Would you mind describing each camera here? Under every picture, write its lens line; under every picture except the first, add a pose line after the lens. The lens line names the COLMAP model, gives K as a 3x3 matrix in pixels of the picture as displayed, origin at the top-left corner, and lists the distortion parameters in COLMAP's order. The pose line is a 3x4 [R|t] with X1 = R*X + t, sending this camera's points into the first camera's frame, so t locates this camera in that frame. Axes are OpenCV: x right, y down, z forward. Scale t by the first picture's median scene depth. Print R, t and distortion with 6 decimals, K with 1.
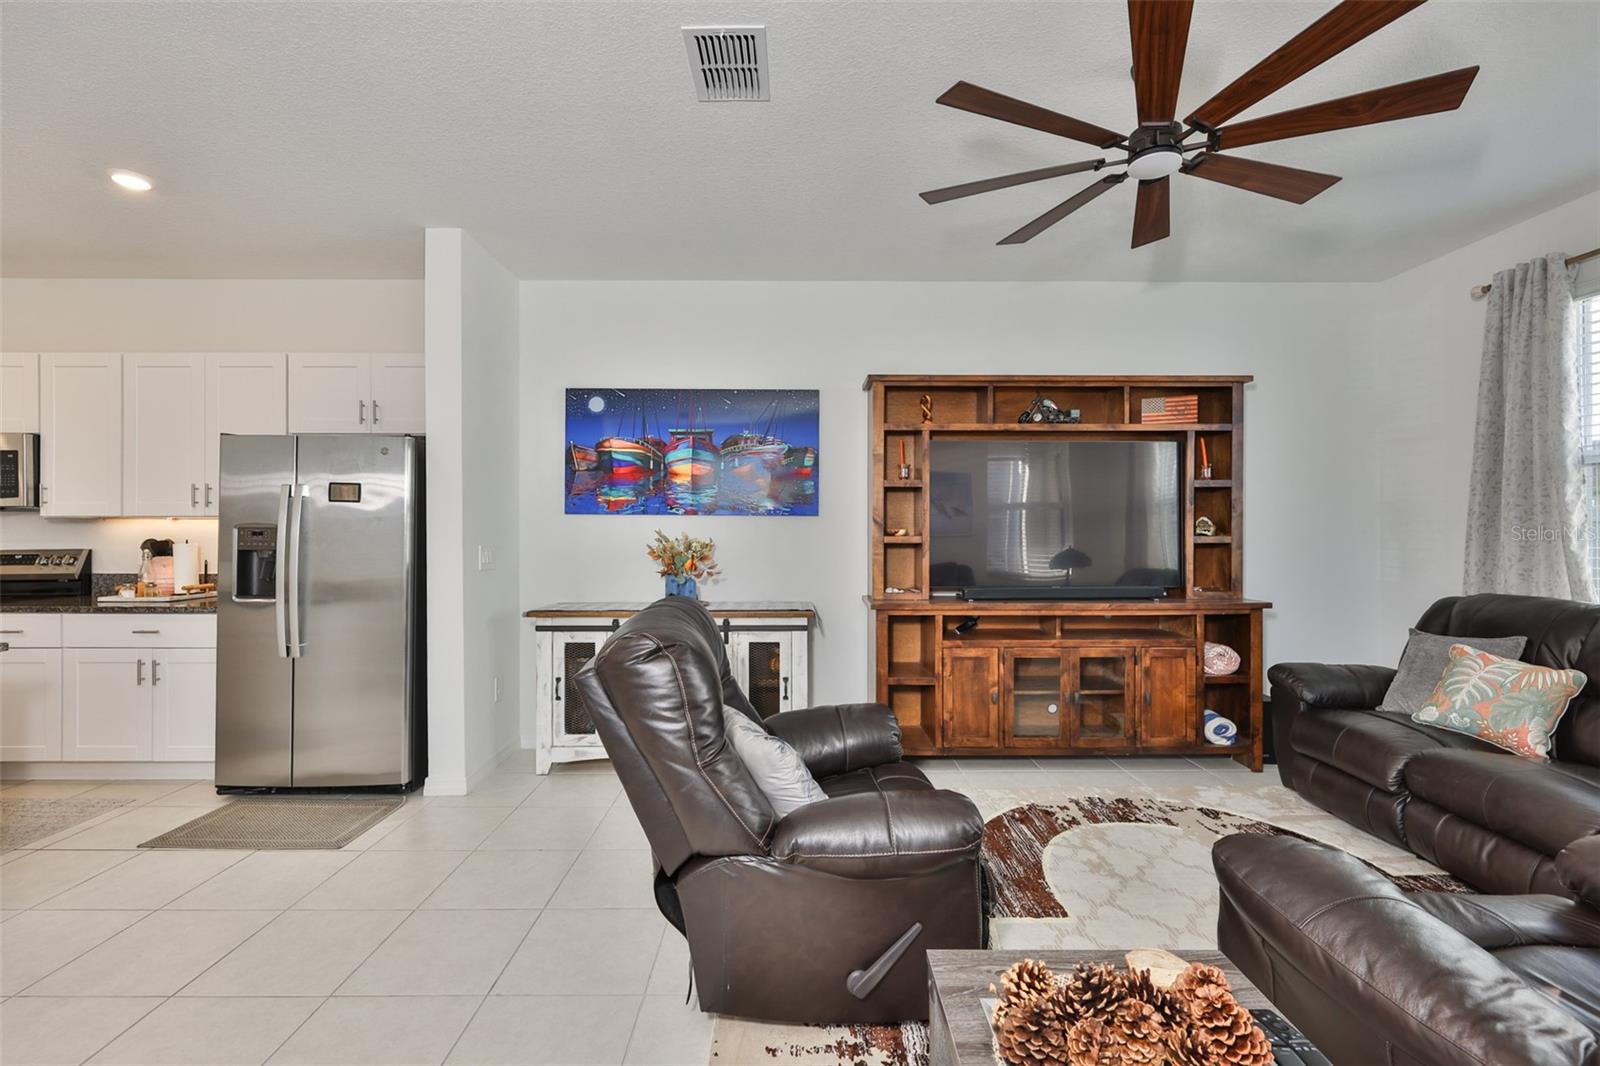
lens RADIAL K [[683.0, 0, 787.7], [0, 683.0, 530.8], [0, 0, 1]] dist [-0.006222, 0.000614]
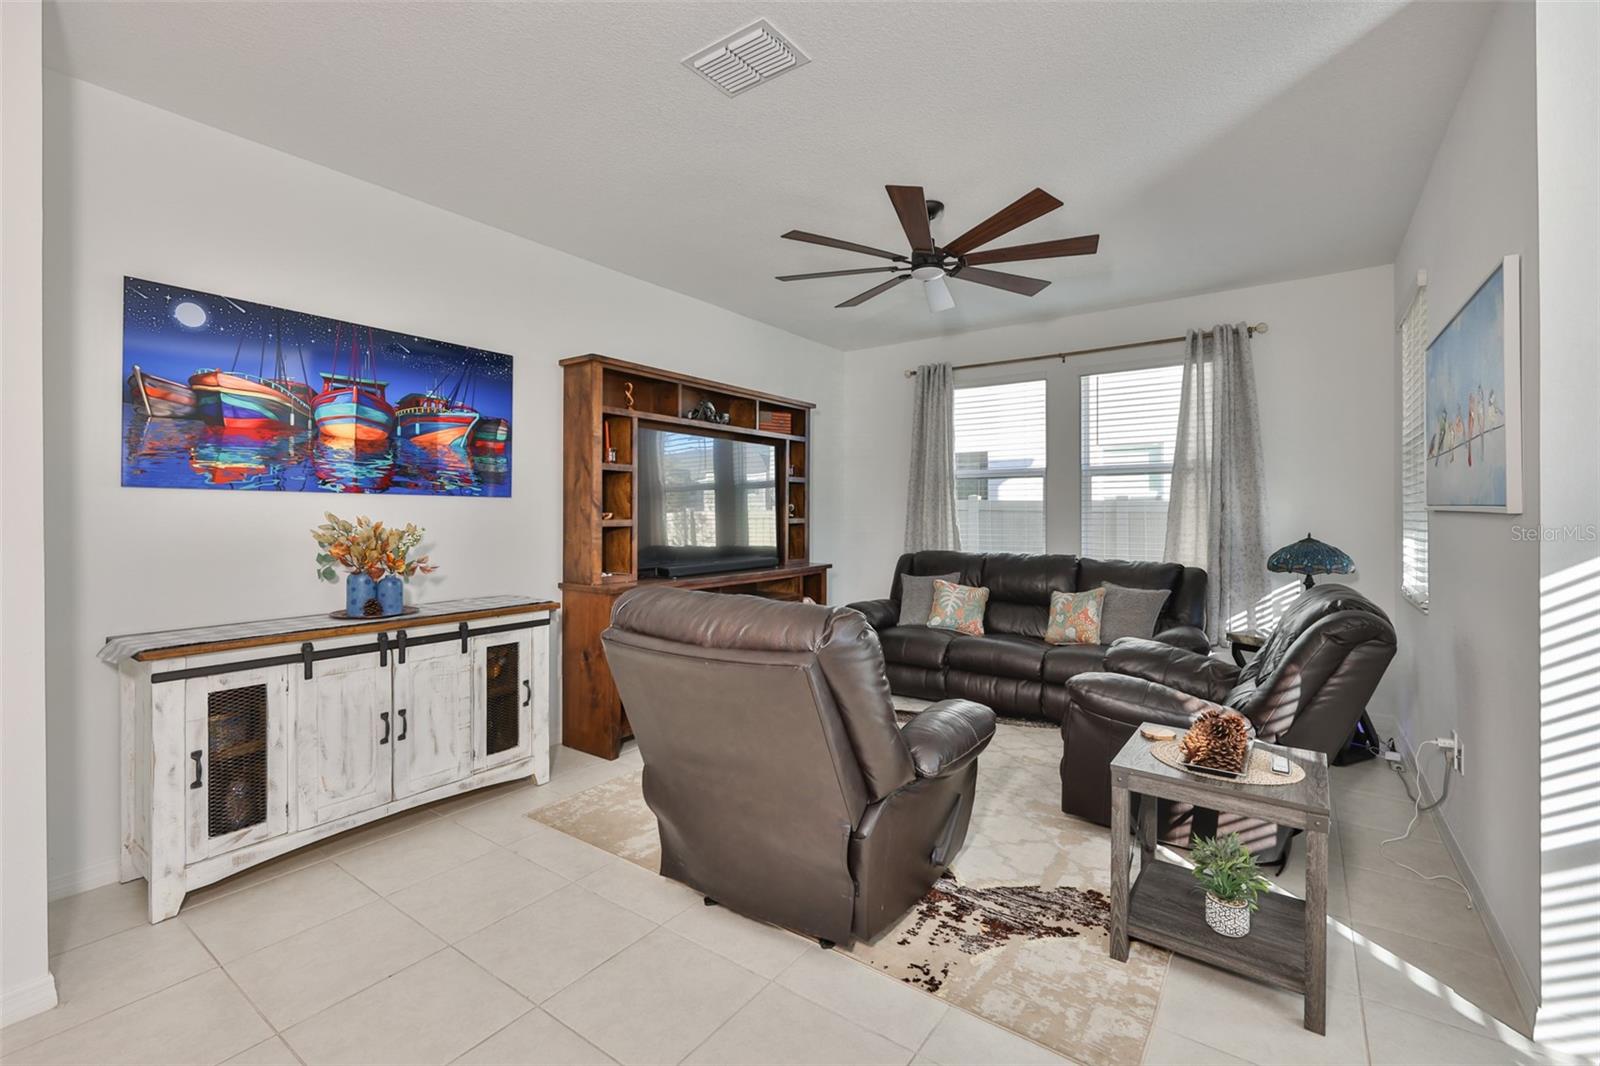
lens RADIAL K [[683.0, 0, 782.4], [0, 683.0, 515.5], [0, 0, 1]] dist [-0.006222, 0.000614]
pose [[0.603065, -0.002225, 0.797689, -0.502713], [-0.003642, 0.999978, 0.005543, -0.005048], [-0.797683, -0.006248, 0.603044, 0.201186]]
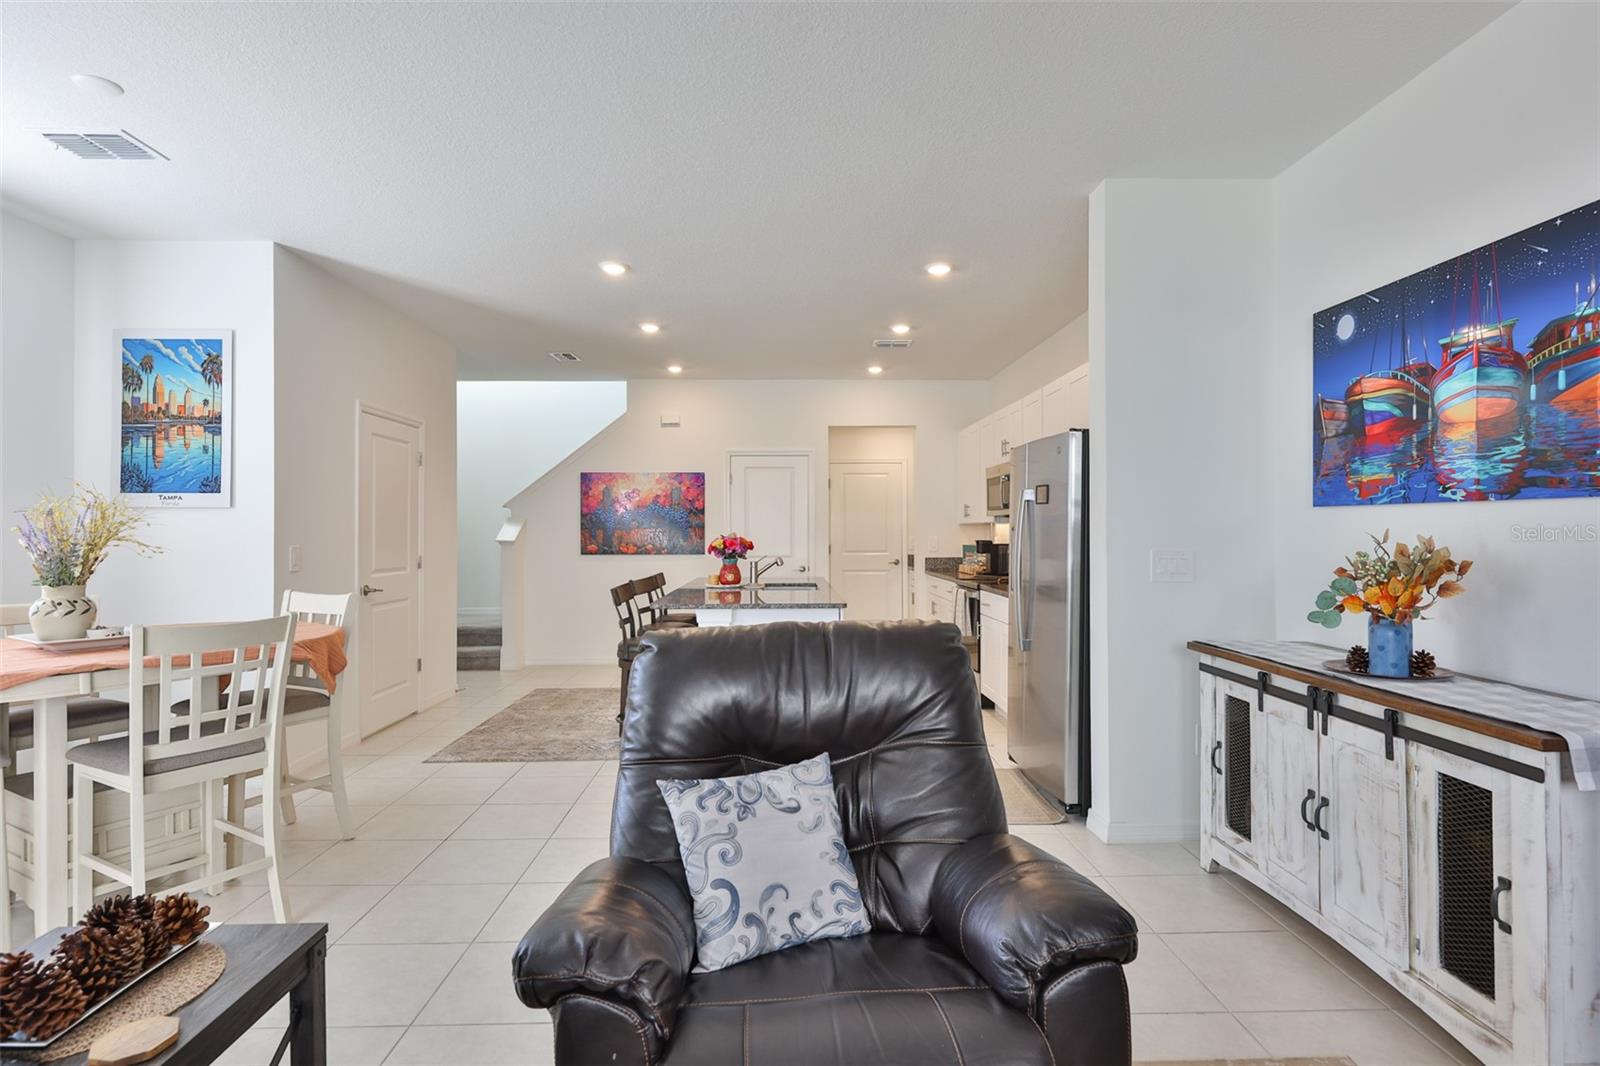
lens RADIAL K [[815.1, 0, 793.7], [0, 815.1, 520.6], [0, 0, 1]] dist [-0.003568, 0.000598]
pose [[0.006520, -0.013550, -0.999887, 0.500183], [0.005208, 0.999895, -0.013516, -0.003816], [0.999965, -0.005119, 0.006590, 0.551536]]
